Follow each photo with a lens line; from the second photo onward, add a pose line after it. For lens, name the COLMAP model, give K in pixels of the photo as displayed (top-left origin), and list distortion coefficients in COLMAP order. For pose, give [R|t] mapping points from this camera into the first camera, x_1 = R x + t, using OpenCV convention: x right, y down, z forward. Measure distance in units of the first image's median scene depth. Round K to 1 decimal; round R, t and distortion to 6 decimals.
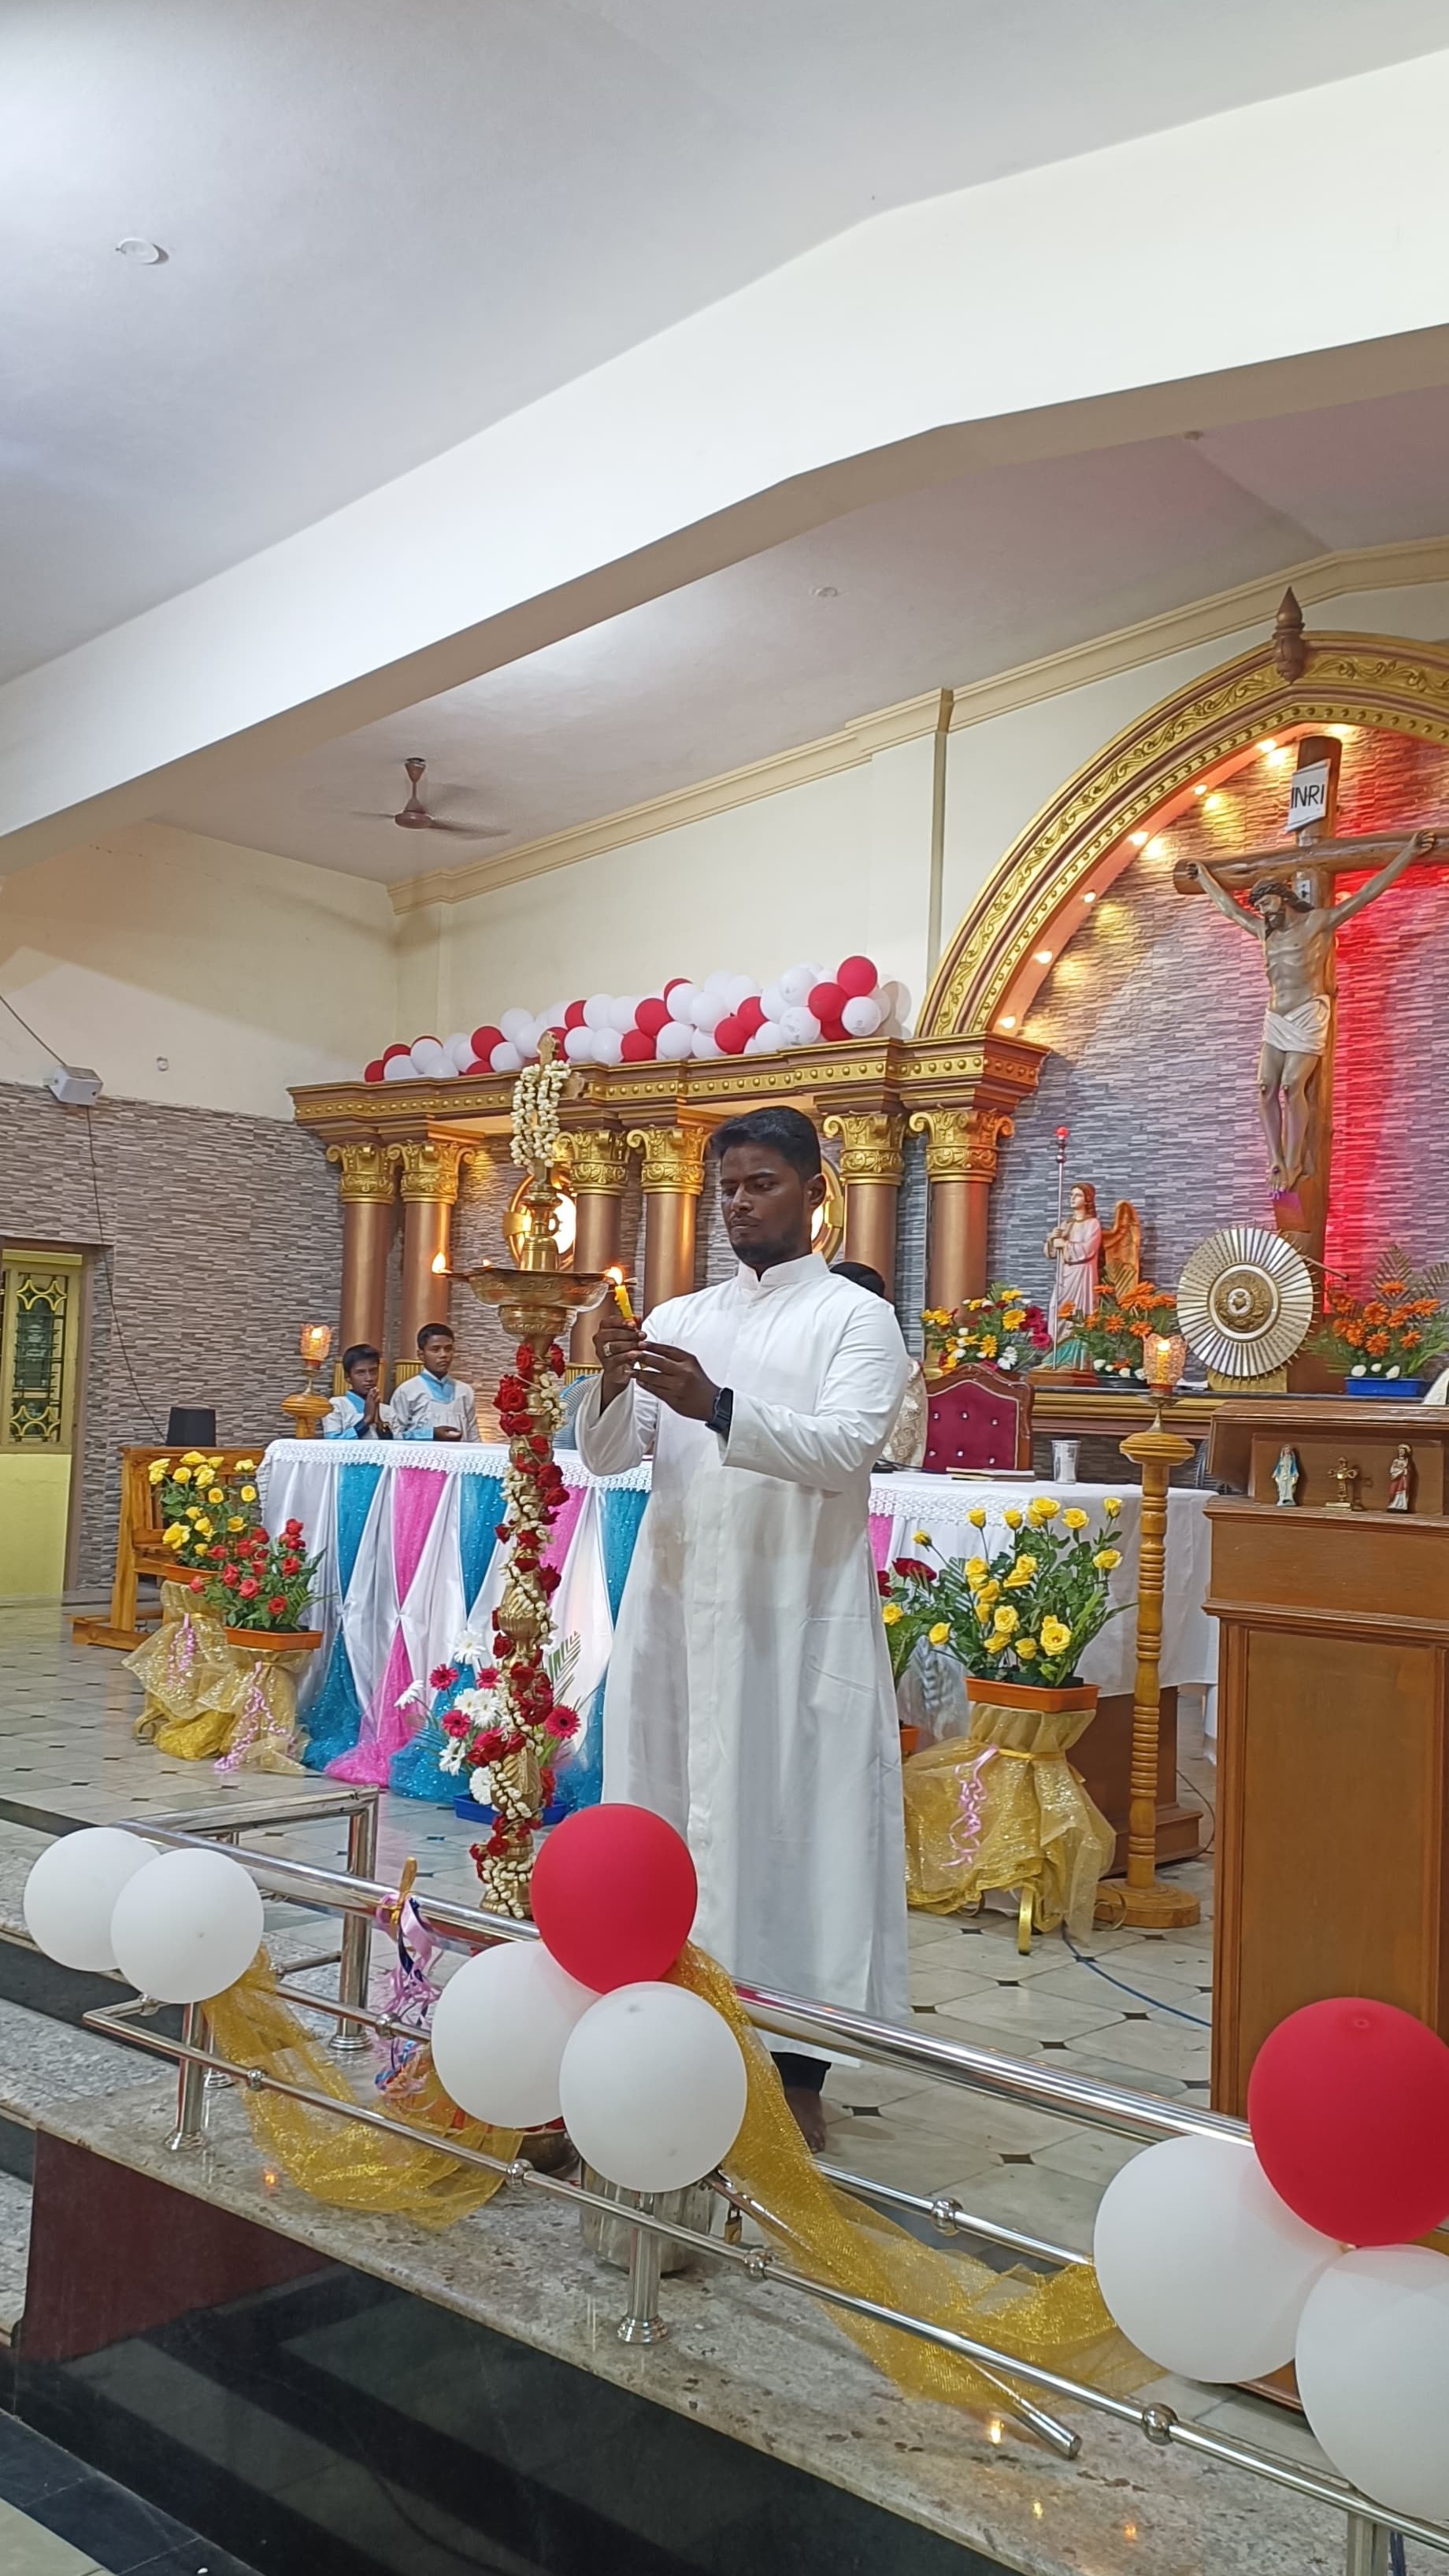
lens RADIAL K [[2153.5, 0, 720.6], [0, 2153.5, 1285.7], [0, 0, 1]] dist [0.032893, 0.048516]
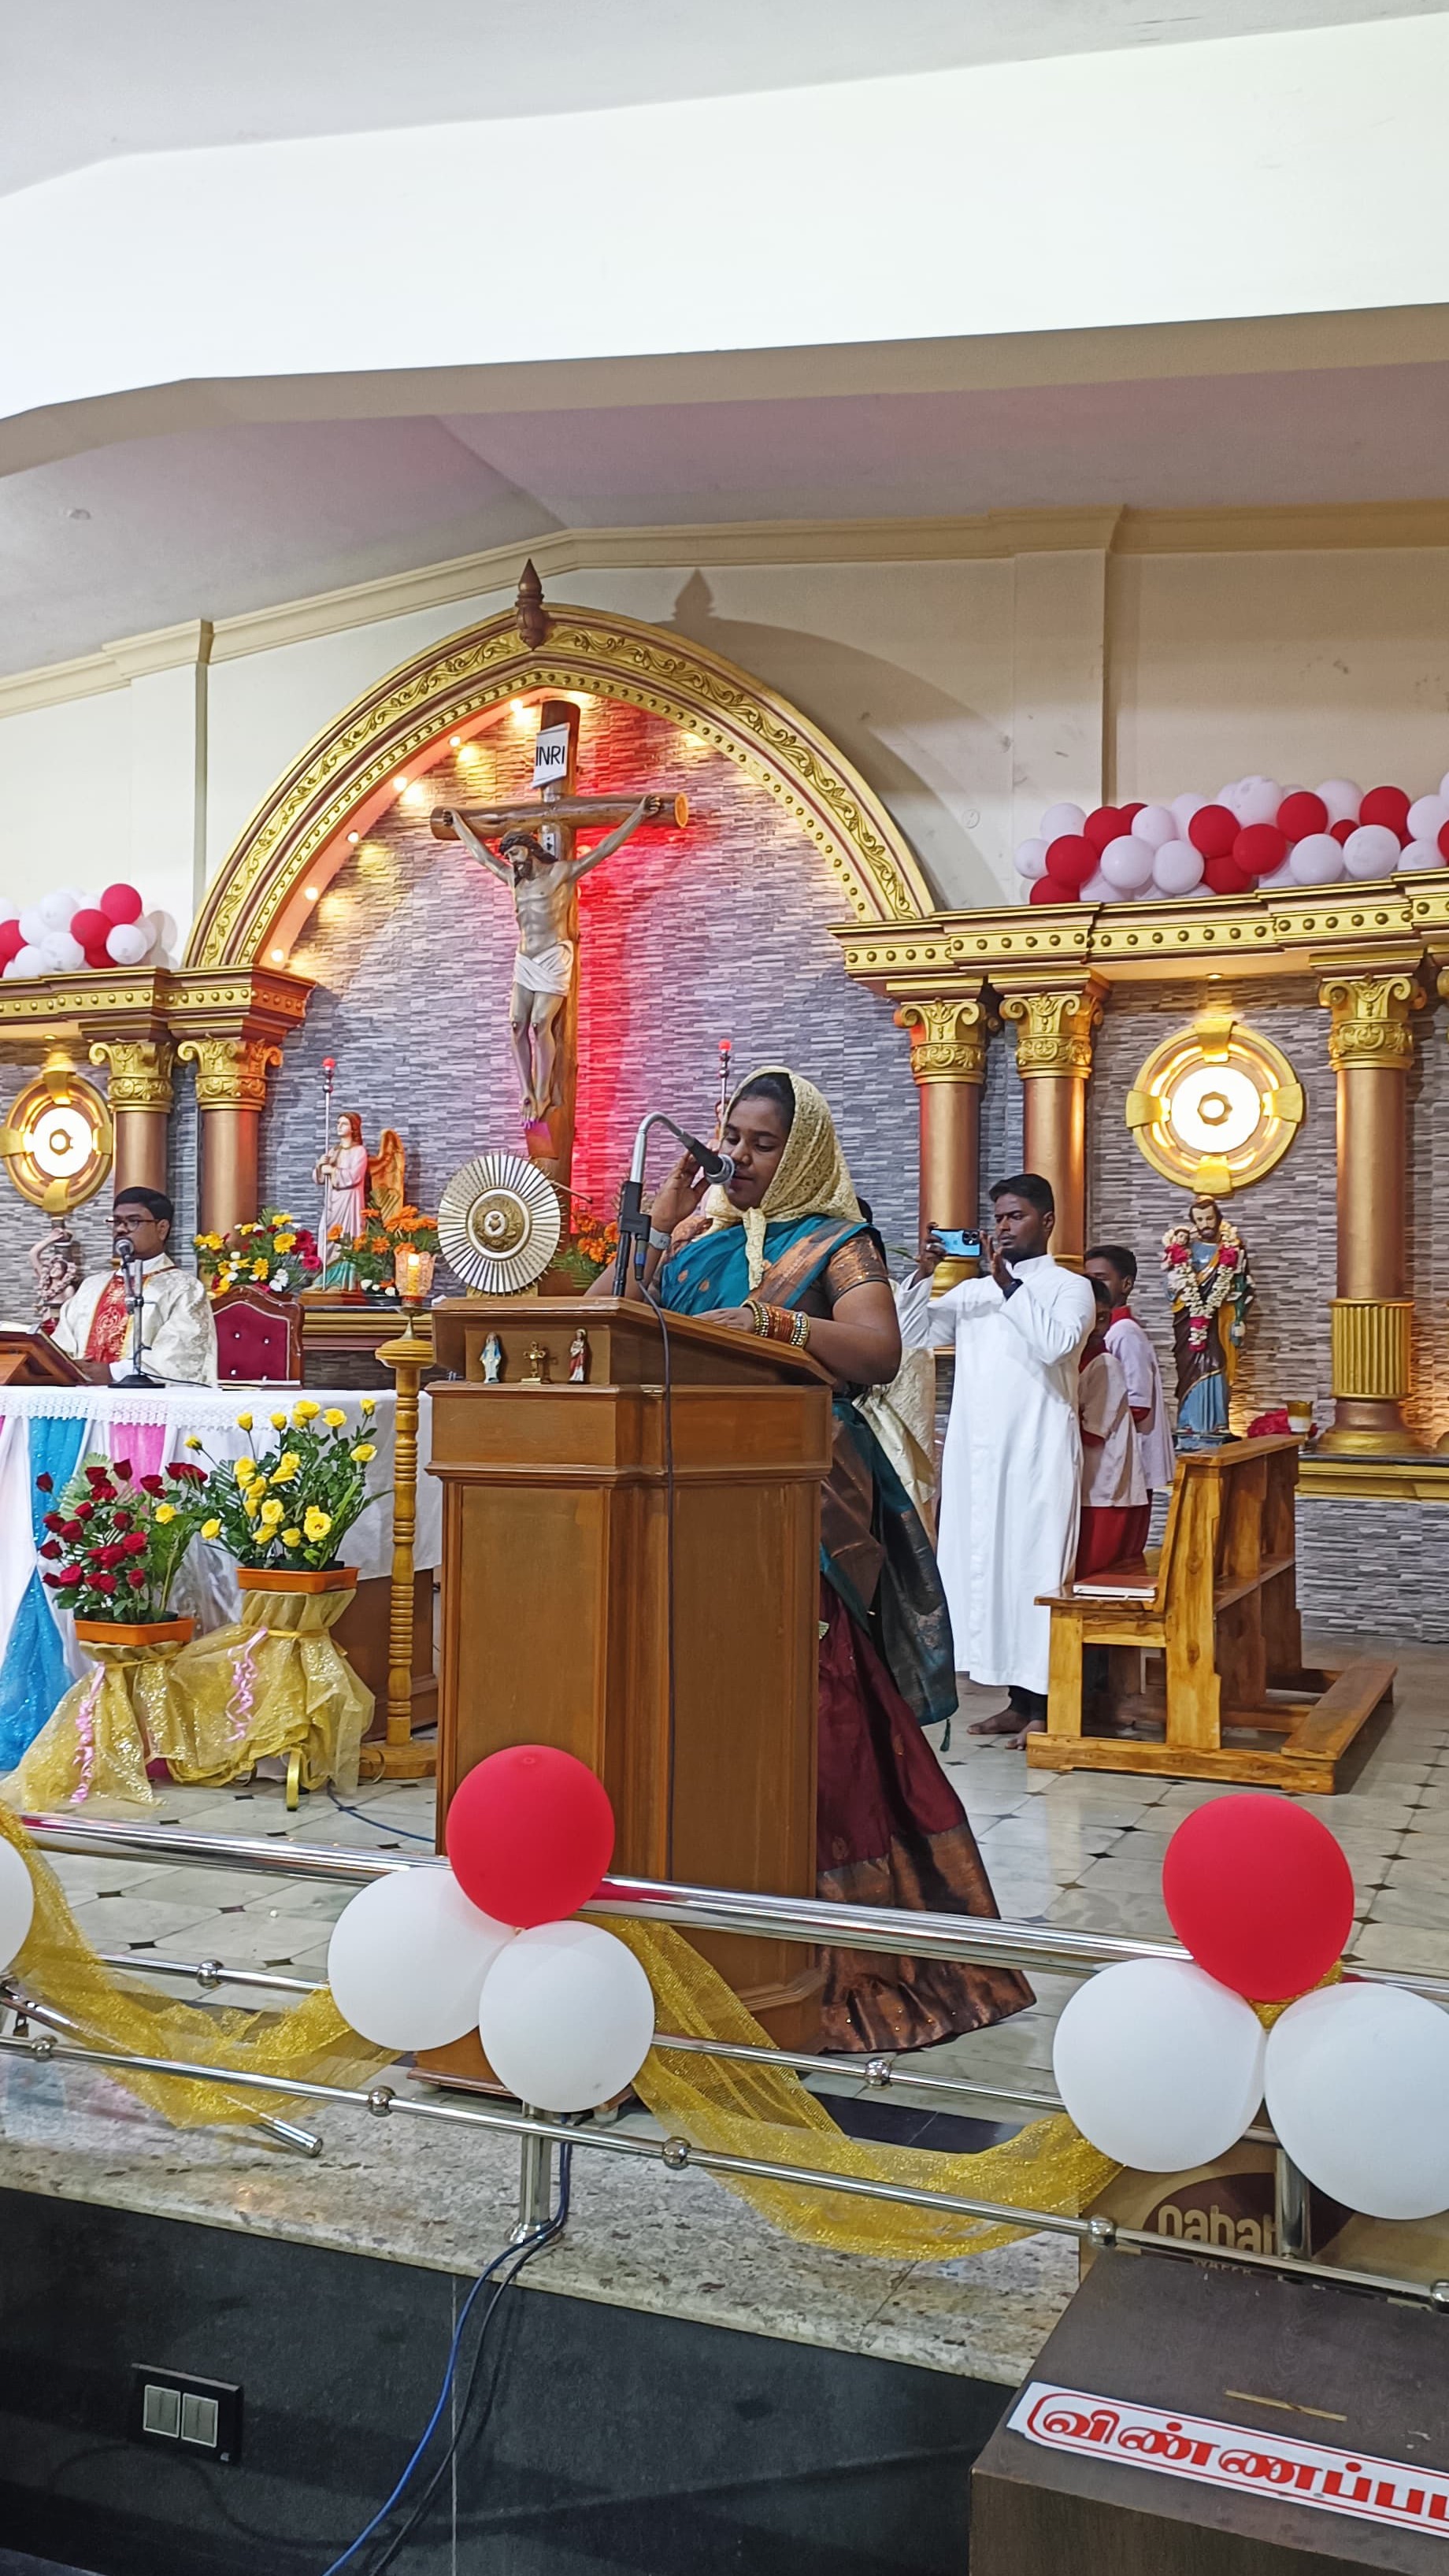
lens RADIAL K [[2153.5, 0, 719.4], [0, 2153.5, 1283.6], [0, 0, 1]] dist [0.032893, 0.048516]
pose [[0.946110, -0.019108, 0.323281, -0.002477], [0.008537, 0.999382, 0.034086, 0.001455], [-0.323733, -0.029489, 0.945689, -0.051999]]
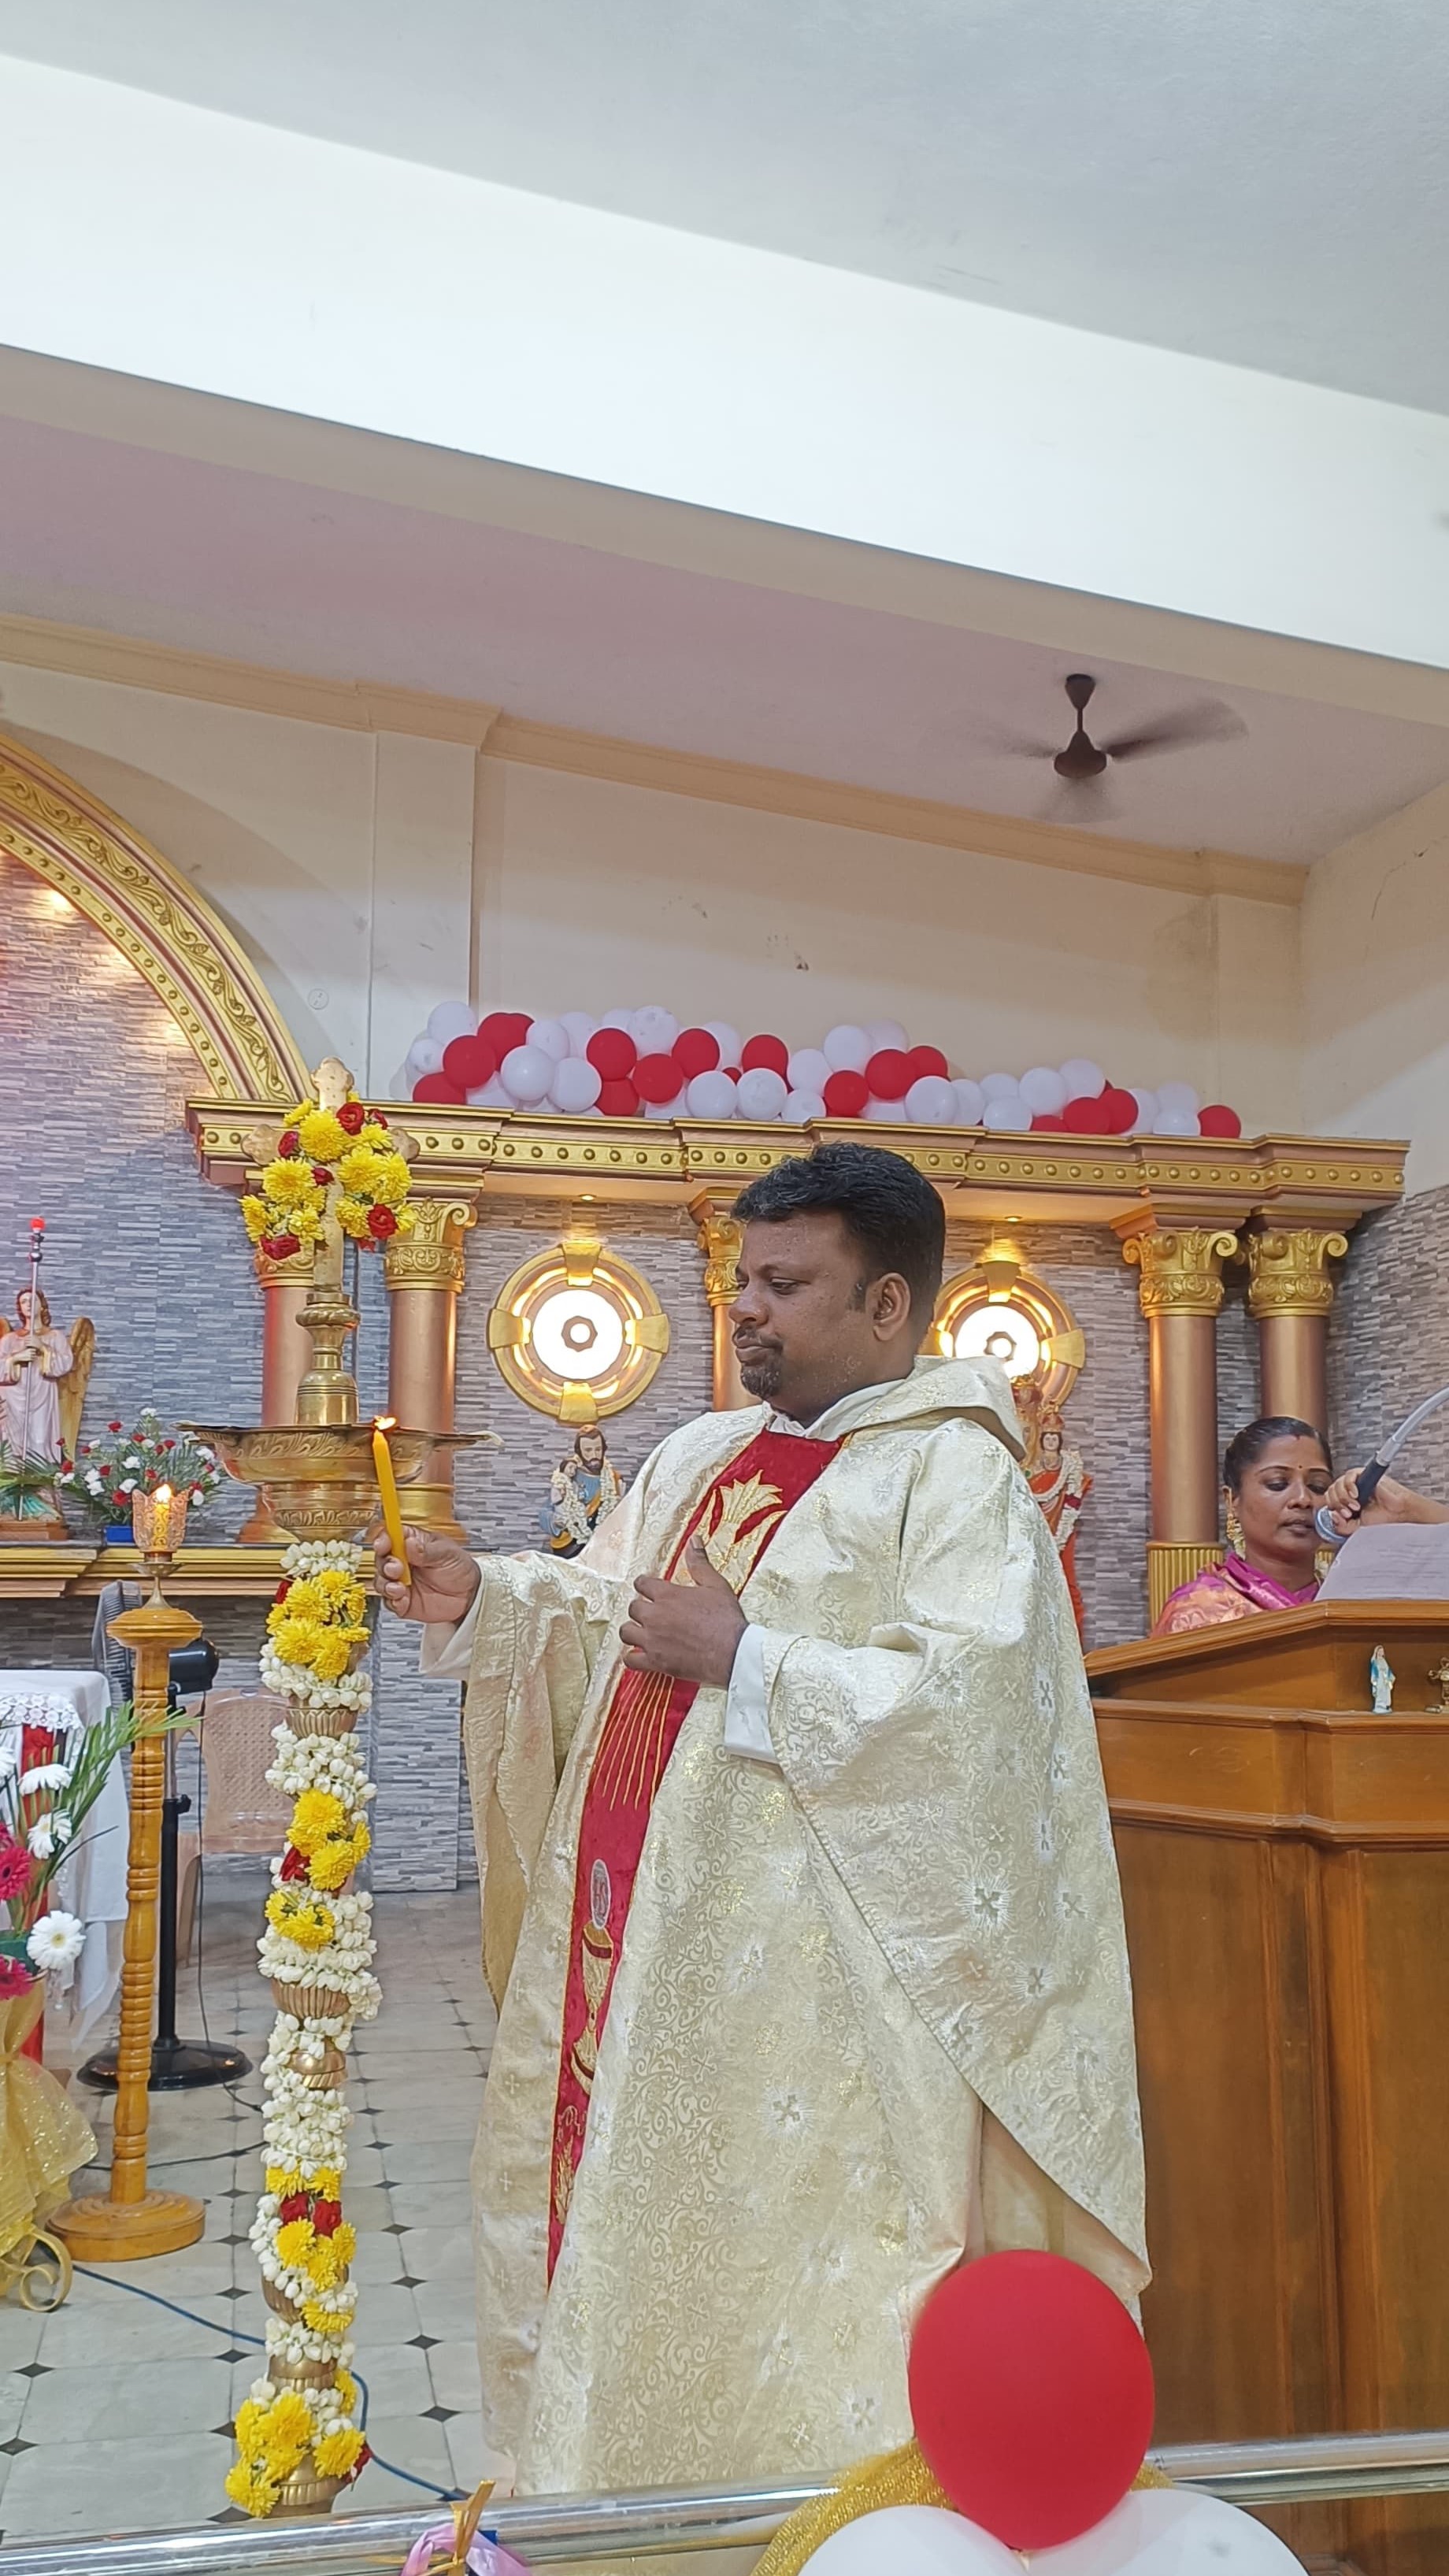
lens RADIAL K [[2153.5, 0, 712.8], [0, 2153.5, 1291.2], [0, 0, 1]] dist [0.032893, 0.048516]
pose [[0.594696, 0.067576, 0.801106, -0.182064], [-0.029003, 0.997616, -0.062623, -0.003530], [-0.803427, 0.014007, 0.595238, 0.180308]]
